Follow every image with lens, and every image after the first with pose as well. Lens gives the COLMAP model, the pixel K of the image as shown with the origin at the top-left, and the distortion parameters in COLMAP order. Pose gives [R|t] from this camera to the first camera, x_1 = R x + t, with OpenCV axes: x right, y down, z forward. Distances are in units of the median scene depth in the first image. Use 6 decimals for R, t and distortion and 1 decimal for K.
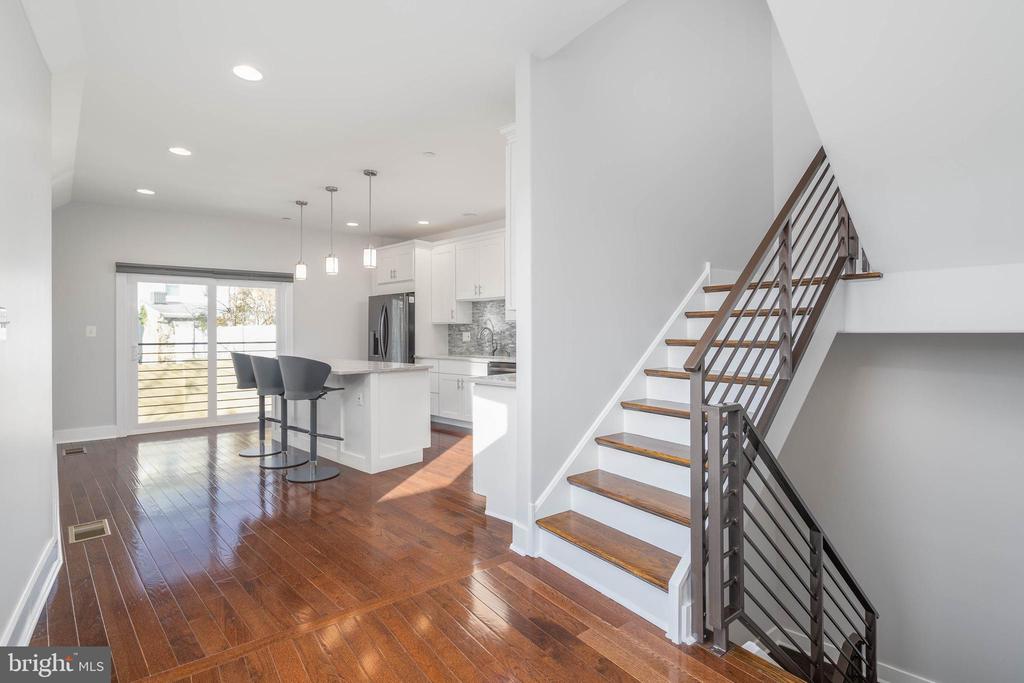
lens RADIAL K [[473.6, 0, 506.7], [0, 473.6, 338.9], [0, 0, 1]] dist [-0.002683, -0.000479]
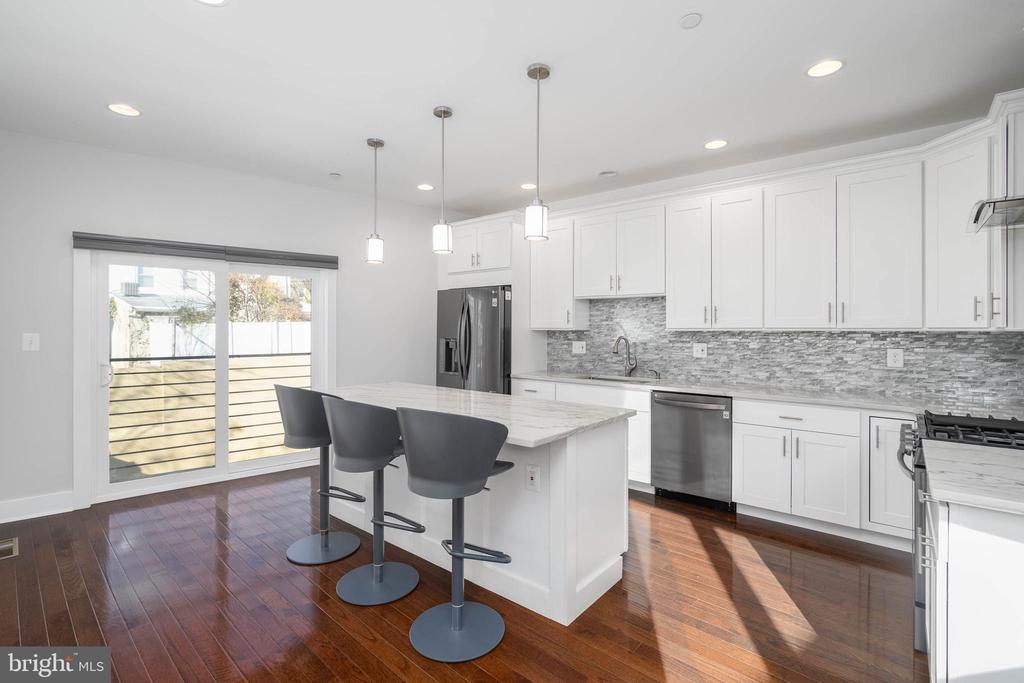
lens RADIAL K [[476.2, 0, 512.2], [0, 476.2, 335.7], [0, 0, 1]] dist [-0.002697, -0.000366]
pose [[0.998958, 0.006675, 0.045145, -0.225224], [-0.006770, 0.999975, 0.001968, -0.024117], [-0.045130, -0.002271, 0.998979, 0.284304]]
